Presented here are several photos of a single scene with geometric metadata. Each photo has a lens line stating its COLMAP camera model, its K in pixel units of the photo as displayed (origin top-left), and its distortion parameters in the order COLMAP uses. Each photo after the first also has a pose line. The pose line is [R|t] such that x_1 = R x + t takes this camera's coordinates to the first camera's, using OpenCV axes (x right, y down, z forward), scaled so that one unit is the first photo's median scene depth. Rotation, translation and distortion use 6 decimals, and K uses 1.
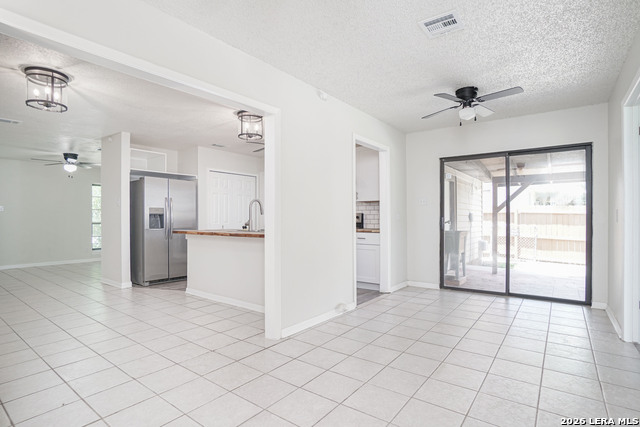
lens RADIAL K [[317.7, 0, 320.0], [0, 317.7, 213.5], [0, 0, 1]] dist [-0.040200, 0.000429]
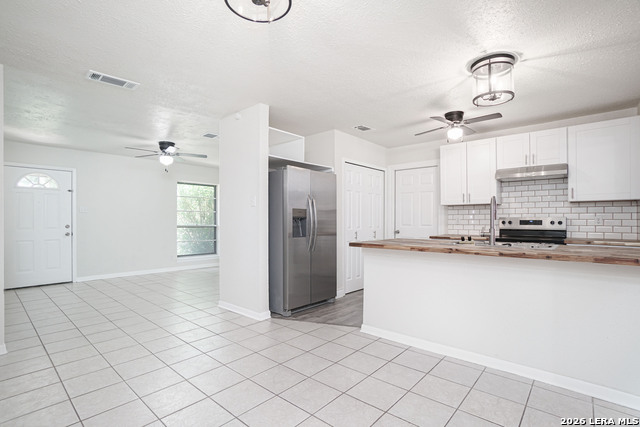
lens RADIAL K [[310.5, 0, 320.0], [0, 310.5, 213.5], [0, 0, 1]] dist [-0.056186, -0.000137]
pose [[0.996040, 0.004630, -0.088784, -0.374714], [-0.005433, 0.999946, -0.008803, -0.000327], [0.088738, 0.009250, 0.996012, 0.261537]]
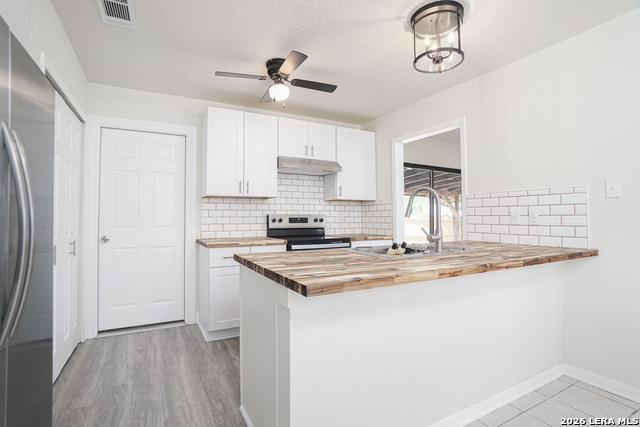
lens RADIAL K [[317.7, 0, 320.0], [0, 317.7, 213.5], [0, 0, 1]] dist [-0.040200, 0.000429]
pose [[0.414220, 0.011787, 0.910100, -0.550238], [-0.015358, 0.999864, -0.005960, 0.000736], [-0.910047, -0.011508, 0.414345, 0.701580]]
